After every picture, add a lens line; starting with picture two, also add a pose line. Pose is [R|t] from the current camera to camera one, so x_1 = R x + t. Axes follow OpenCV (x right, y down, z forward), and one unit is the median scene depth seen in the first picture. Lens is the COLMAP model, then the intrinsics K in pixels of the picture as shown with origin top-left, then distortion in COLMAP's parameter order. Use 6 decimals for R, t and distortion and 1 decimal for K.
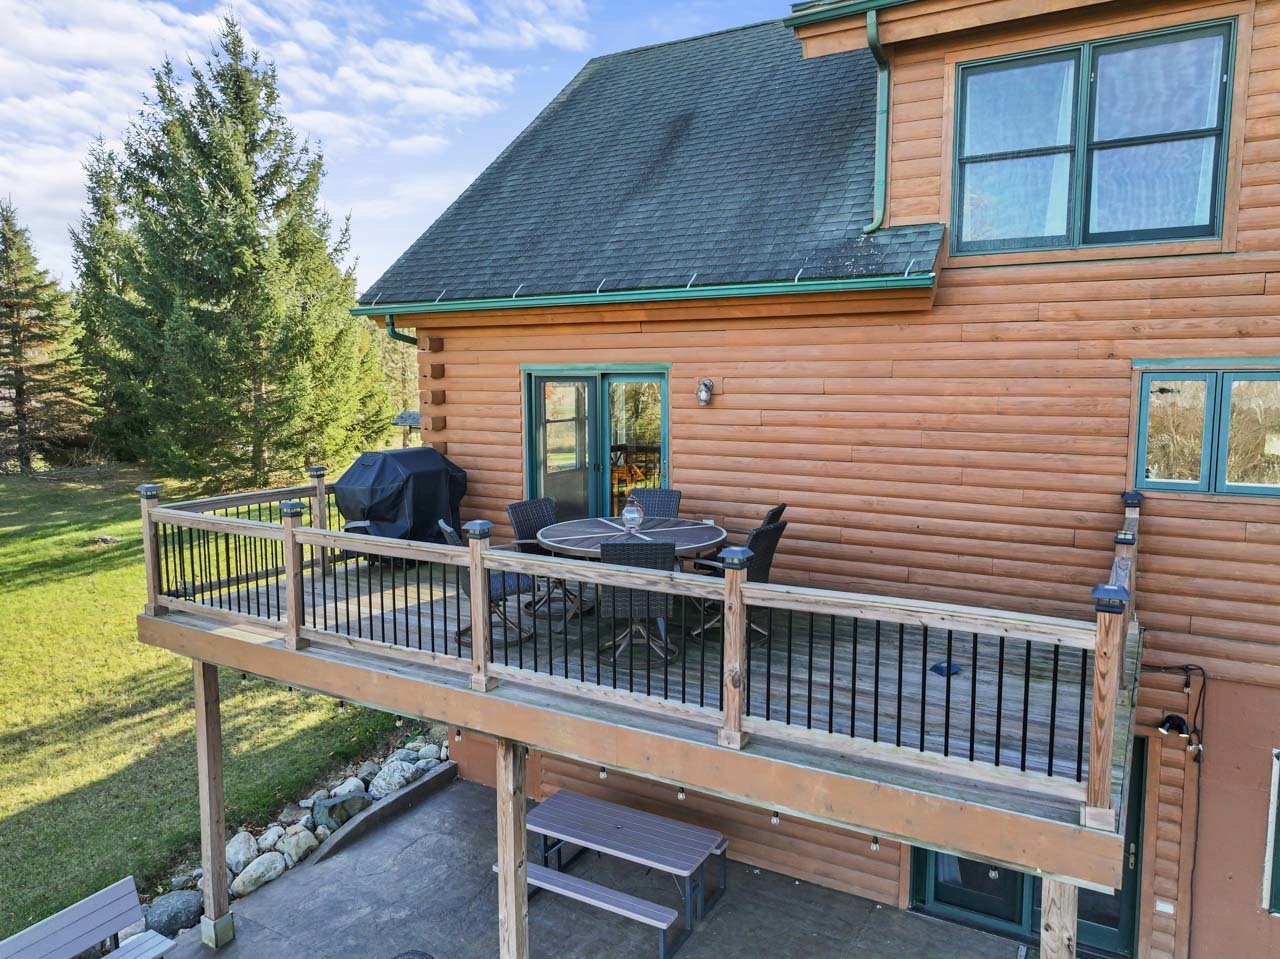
lens RADIAL K [[898.8, 0, 643.3], [0, 898.8, 476.4], [0, 0, 1]] dist [-0.001010, 0.007367]
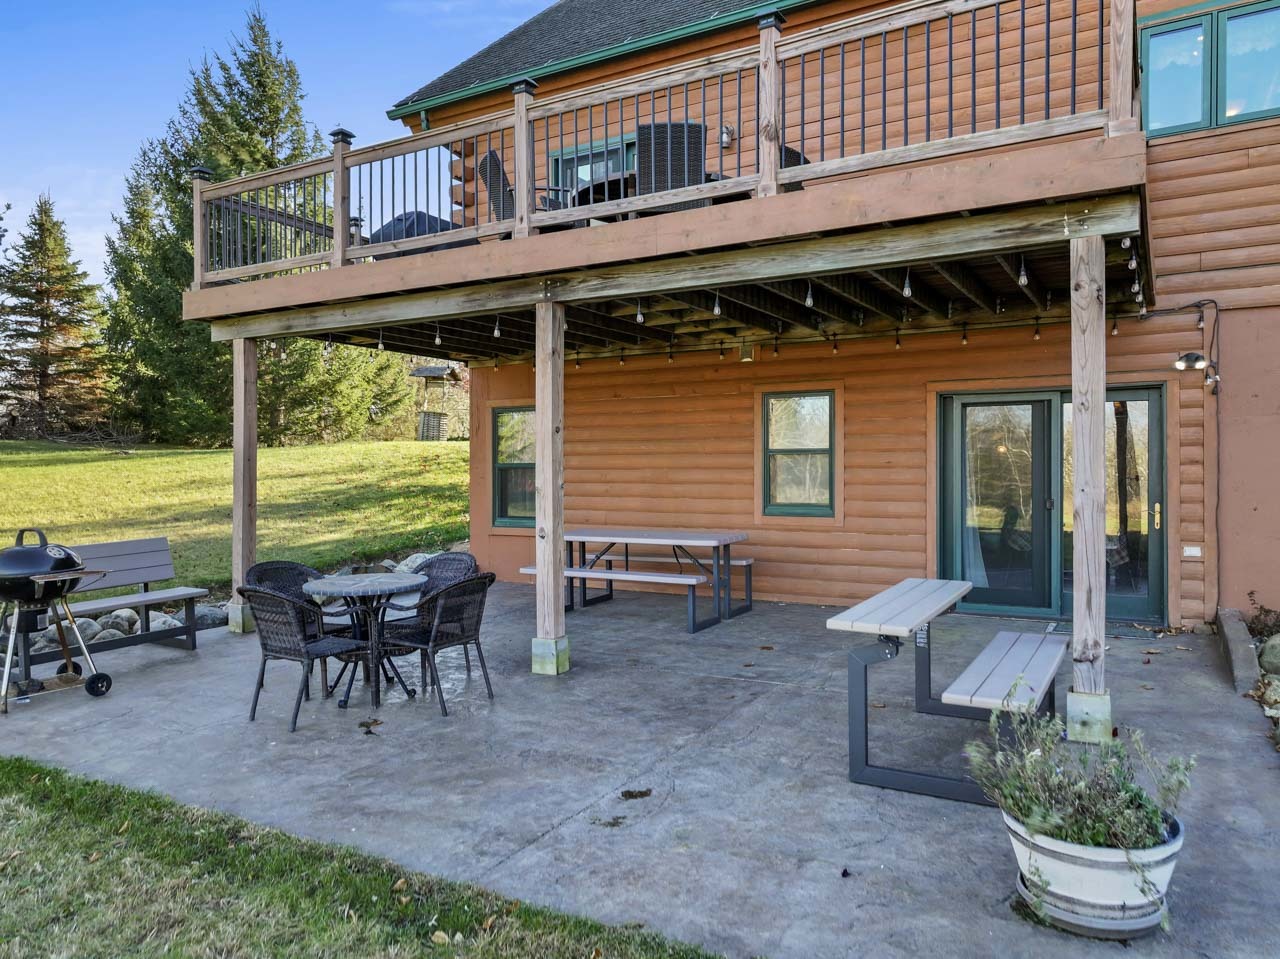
lens RADIAL K [[898.8, 0, 636.6], [0, 898.8, 482.7], [0, 0, 1]] dist [-0.001010, 0.007367]
pose [[0.999956, 0.003704, -0.008623, -0.031642], [-0.004599, 0.994331, -0.106228, 0.517409], [0.008180, 0.106263, 0.994304, -0.010090]]
